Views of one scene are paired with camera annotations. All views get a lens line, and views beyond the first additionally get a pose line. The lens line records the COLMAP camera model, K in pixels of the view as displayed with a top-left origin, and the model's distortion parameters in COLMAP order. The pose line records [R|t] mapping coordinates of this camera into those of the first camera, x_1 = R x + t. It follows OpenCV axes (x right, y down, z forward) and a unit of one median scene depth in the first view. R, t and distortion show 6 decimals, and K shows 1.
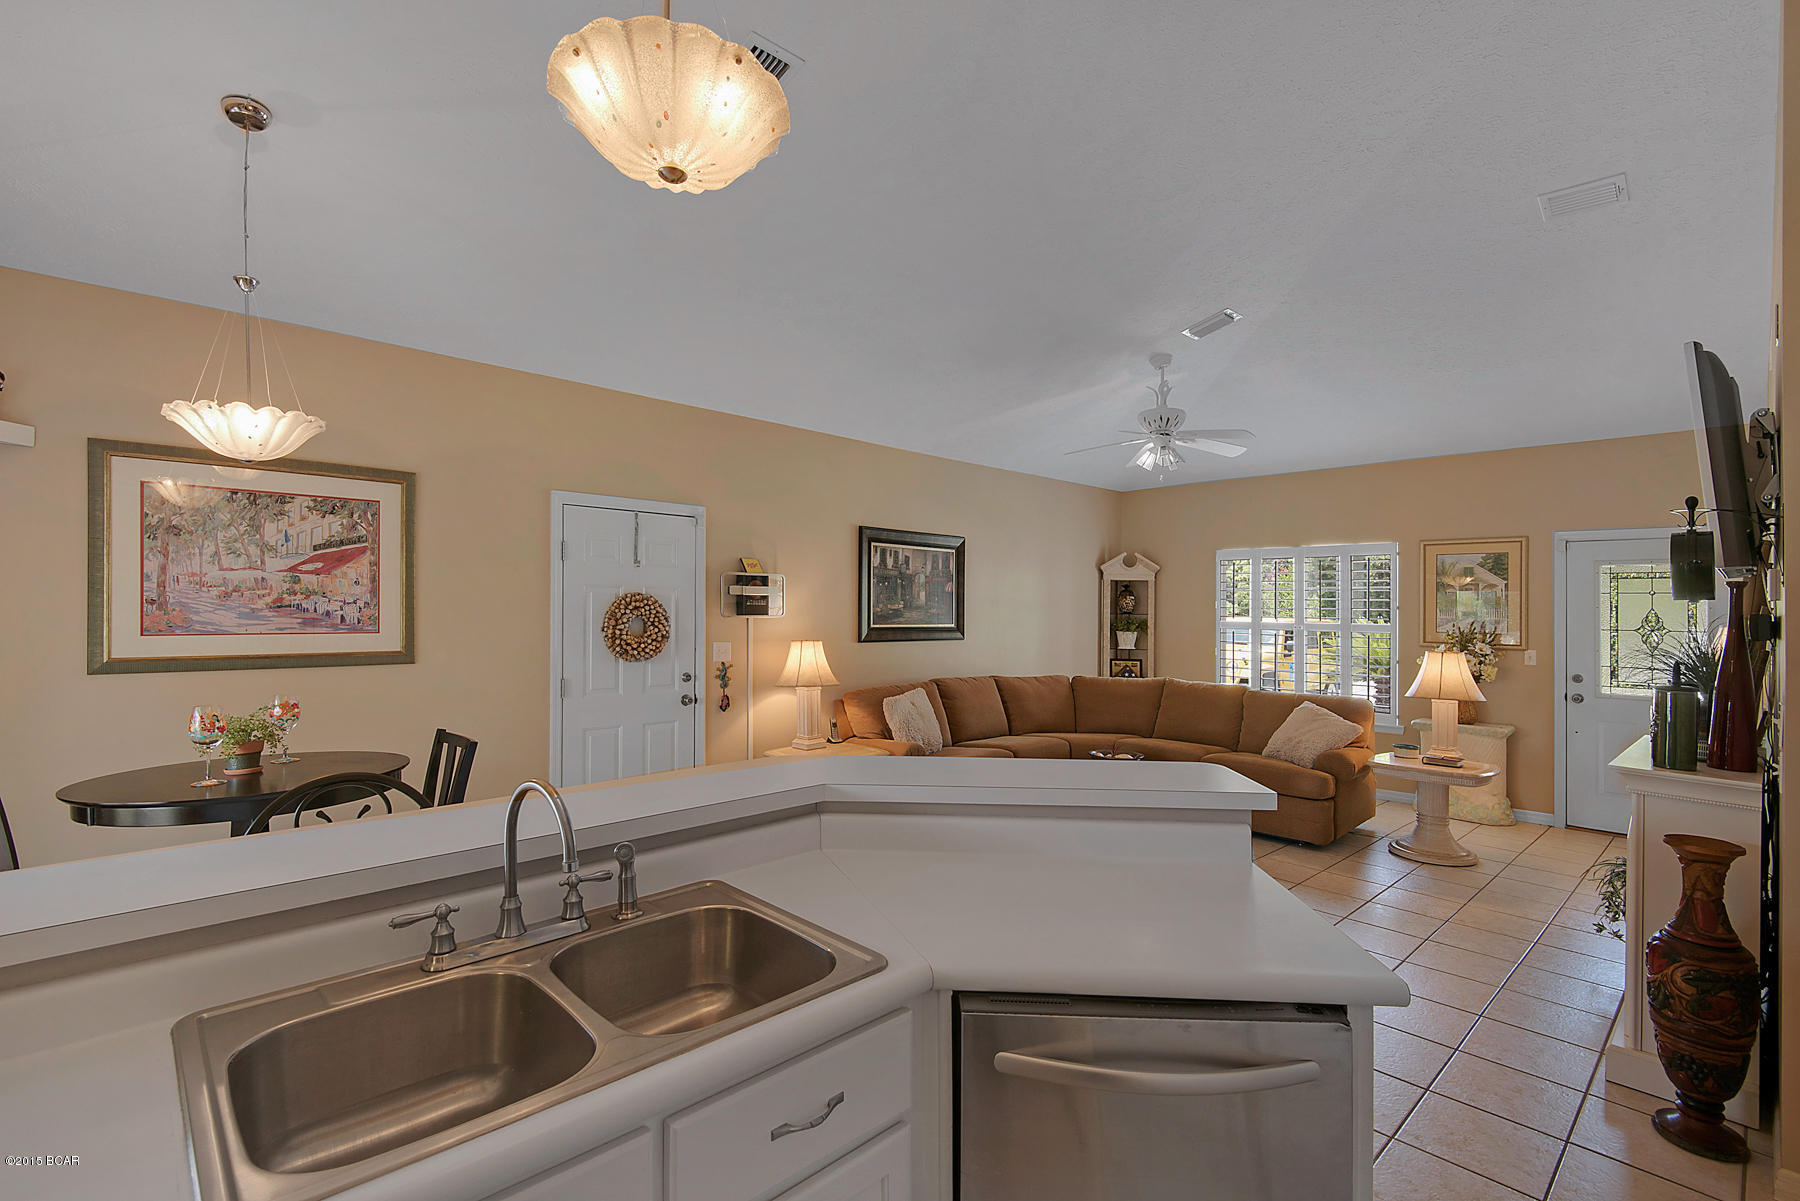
lens RADIAL K [[814.2, 0, 895.9], [0, 814.2, 614.0], [0, 0, 1]] dist [0.013045, -0.008657]
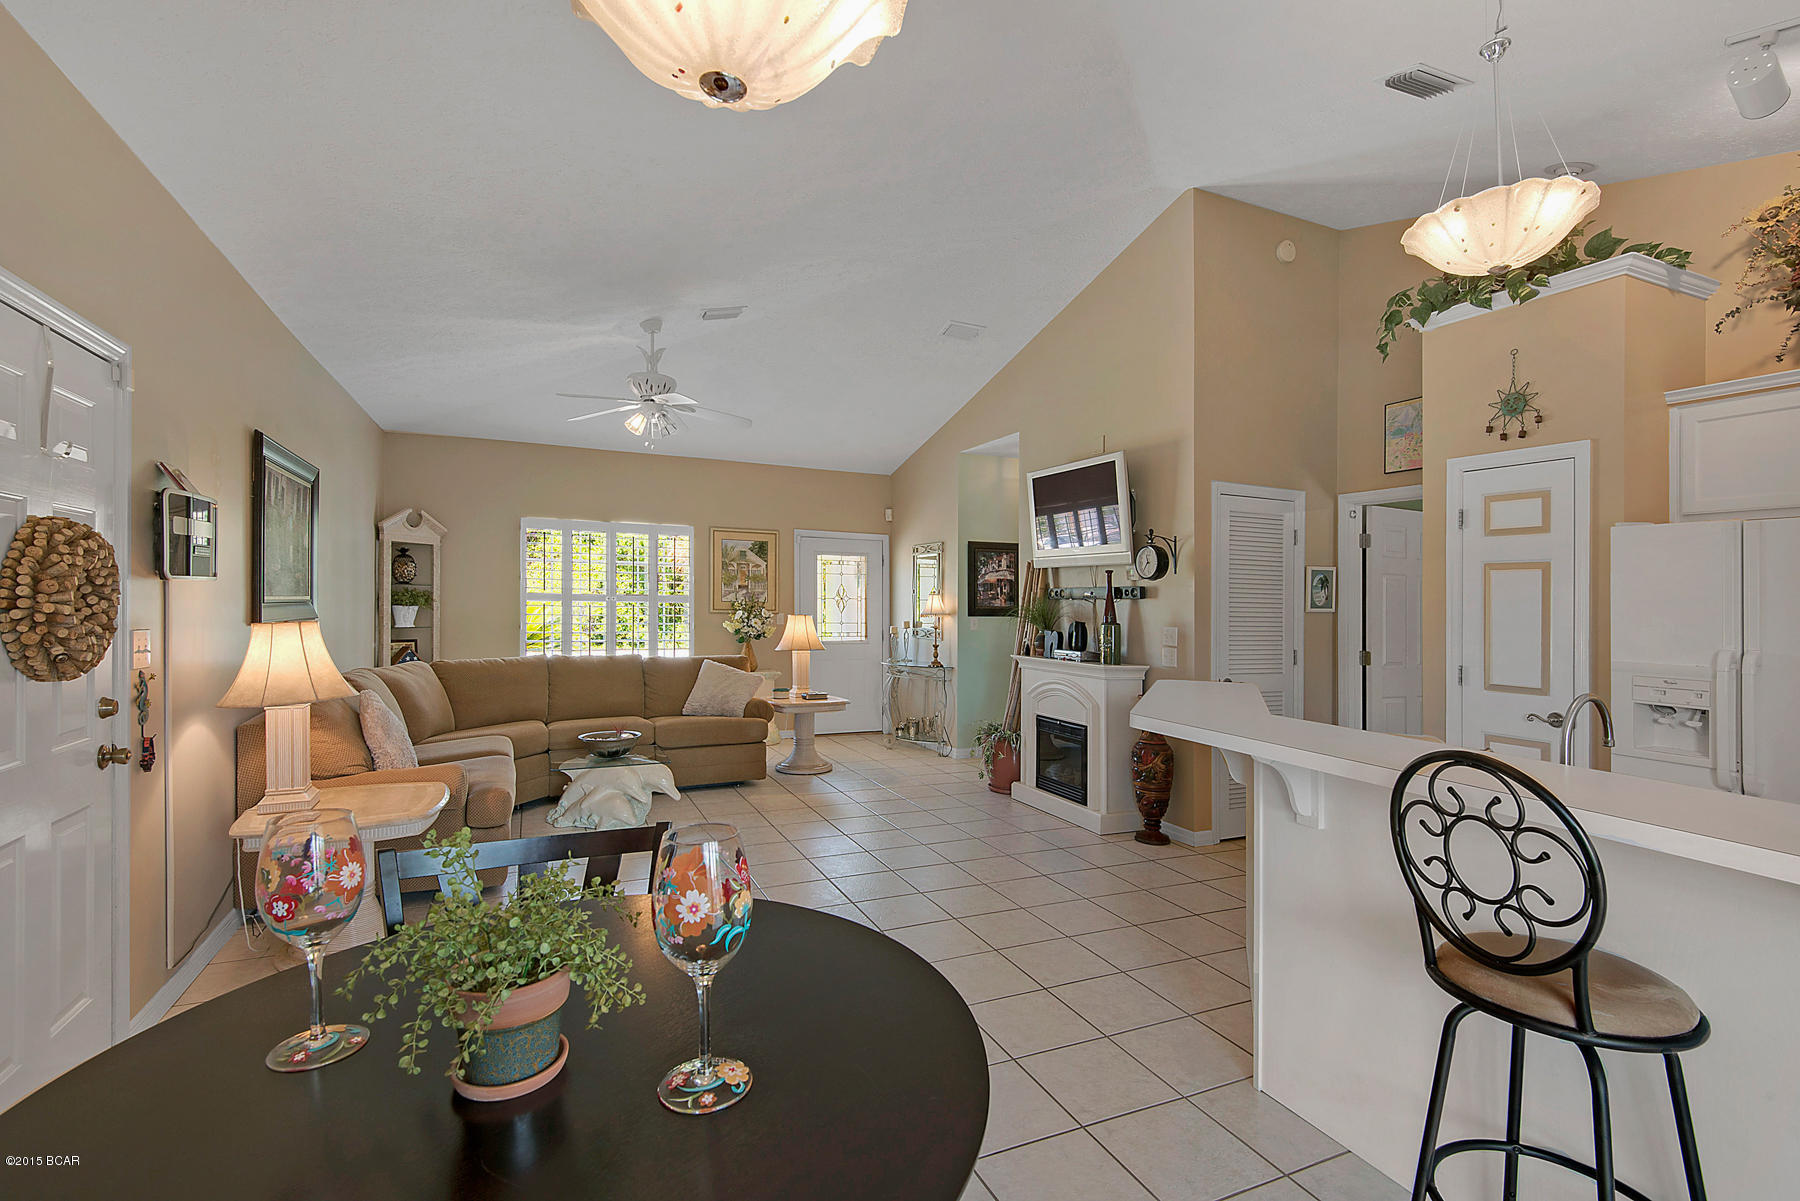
lens RADIAL K [[814.2, 0, 919.3], [0, 814.2, 593.3], [0, 0, 1]] dist [0.013045, -0.008657]
pose [[0.304191, 0.002010, 0.952609, -0.525821], [-0.005001, 0.999987, -0.000513, 0.010860], [-0.952598, -0.004608, 0.304197, 0.405815]]
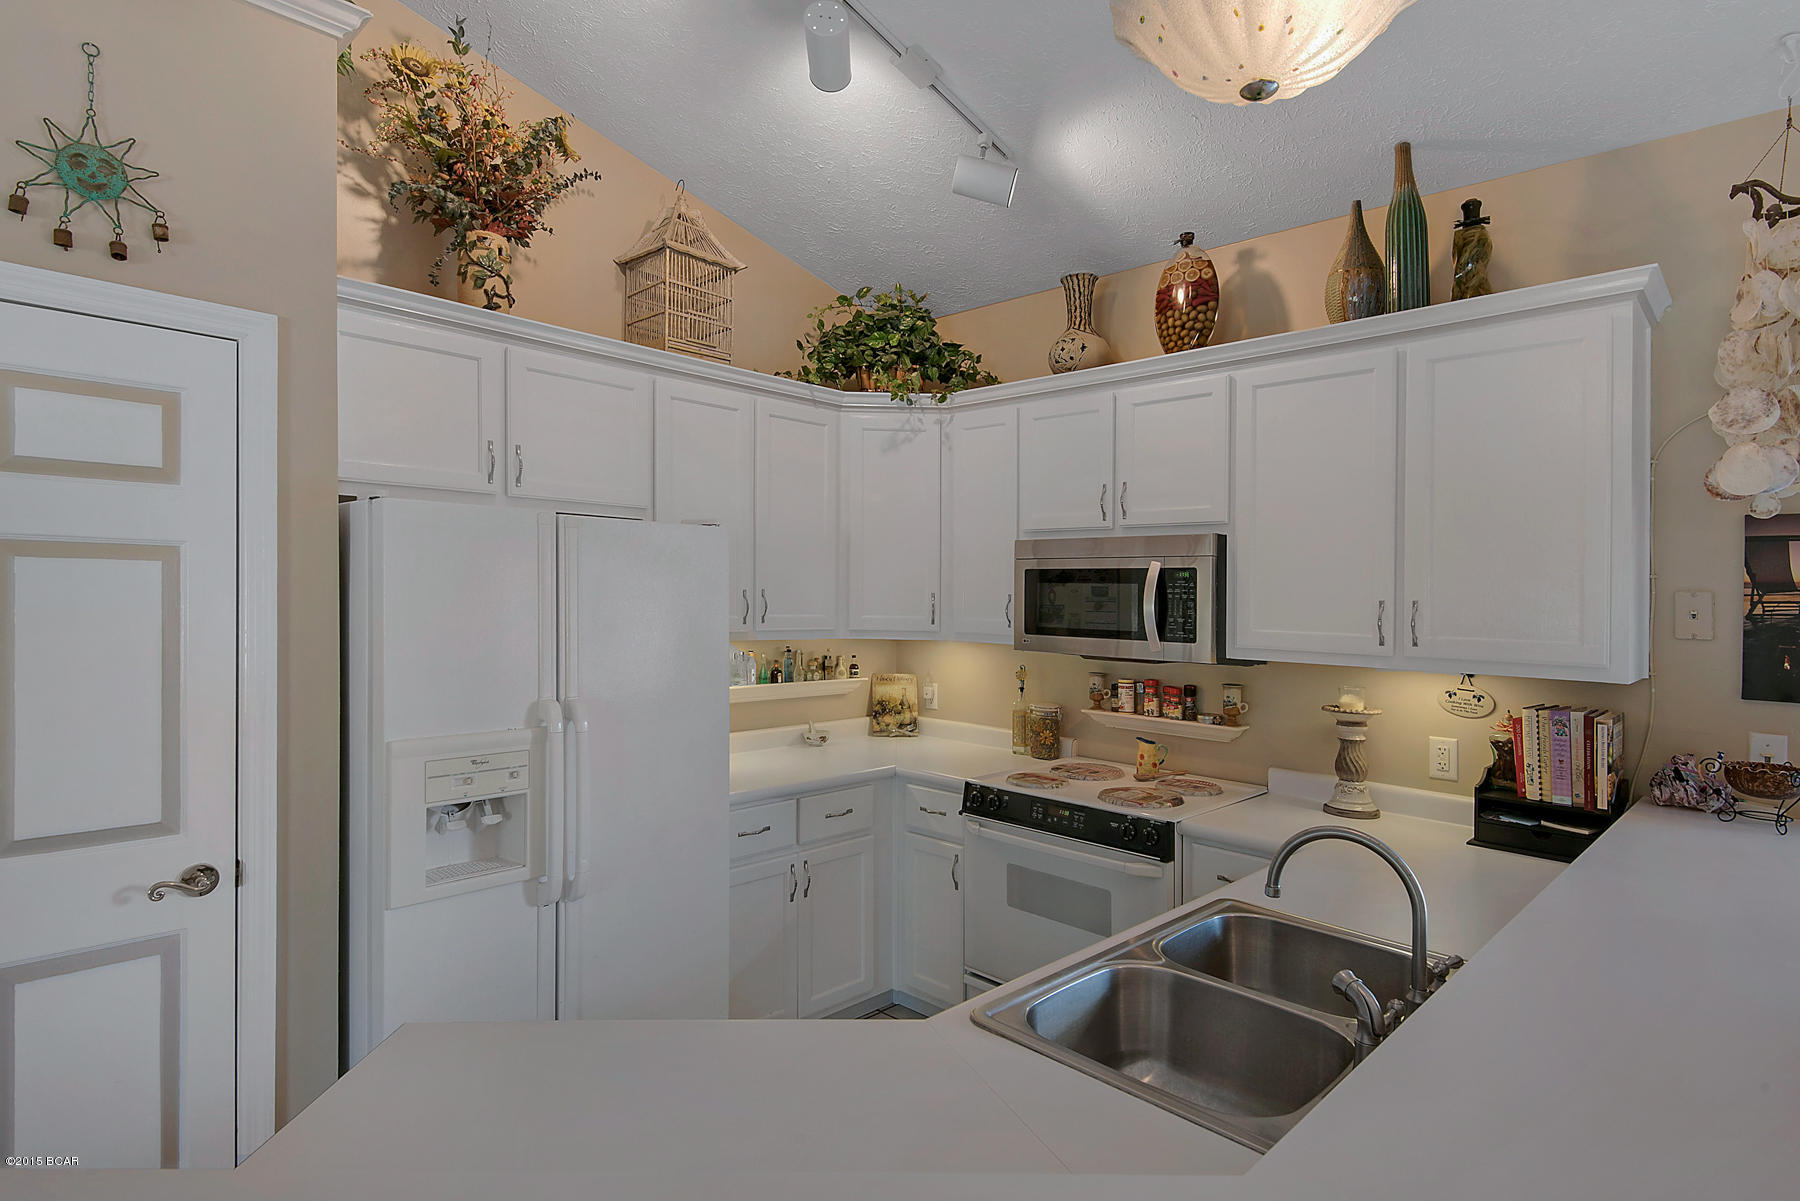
lens RADIAL K [[922.6, 0, 916.8], [0, 922.6, 599.1], [0, 0, 1]] dist [0.011710, -0.009167]
pose [[-0.997631, -0.032518, -0.060619, 0.023981], [-0.033342, 0.999364, 0.012636, -0.013379], [0.060170, 0.014627, -0.998081, 0.491685]]
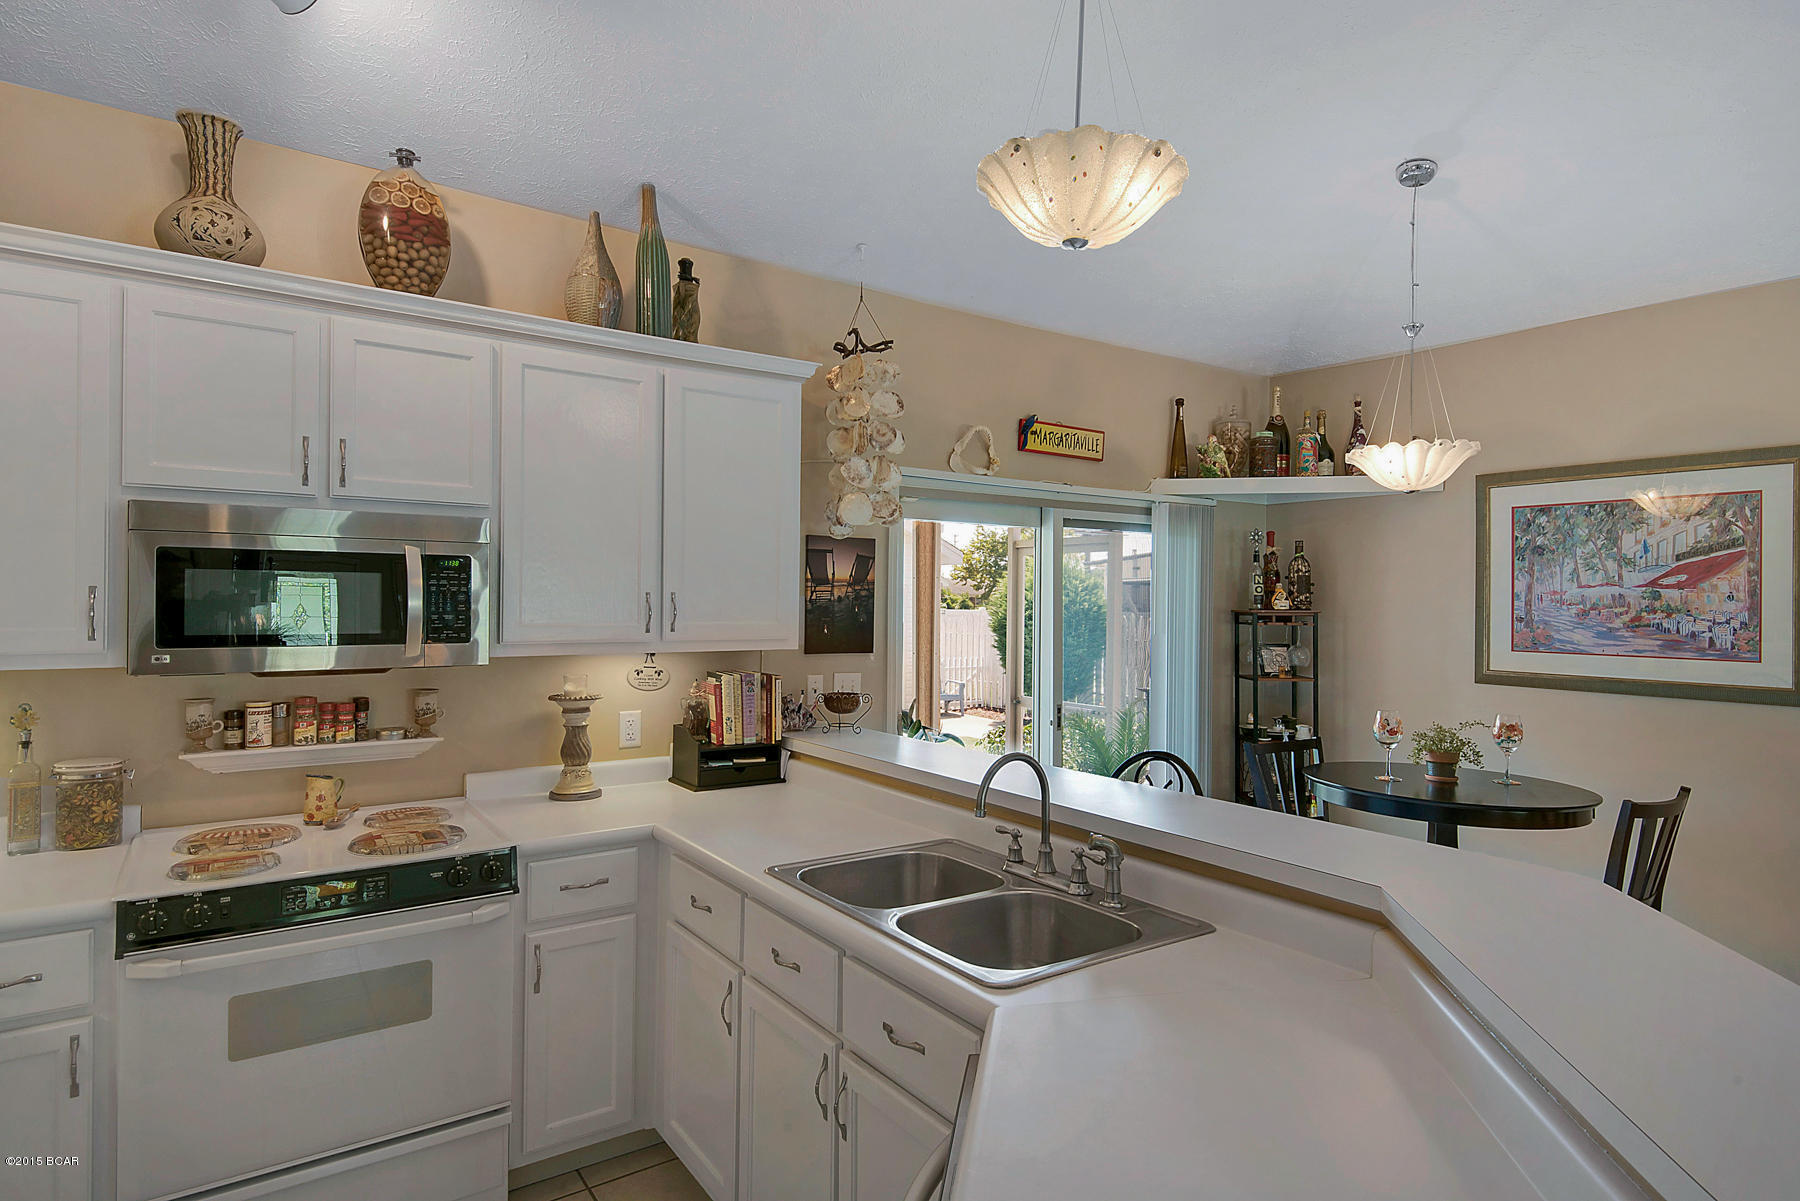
lens RADIAL K [[944.5, 0, 901.7], [0, 944.5, 595.7], [0, 0, 1]] dist [0.018763, -0.008107]
pose [[-0.143507, -0.017698, -0.989491, 0.275764], [-0.019903, 0.999689, -0.014993, -0.007340], [0.989449, 0.017542, -0.143815, 0.247075]]
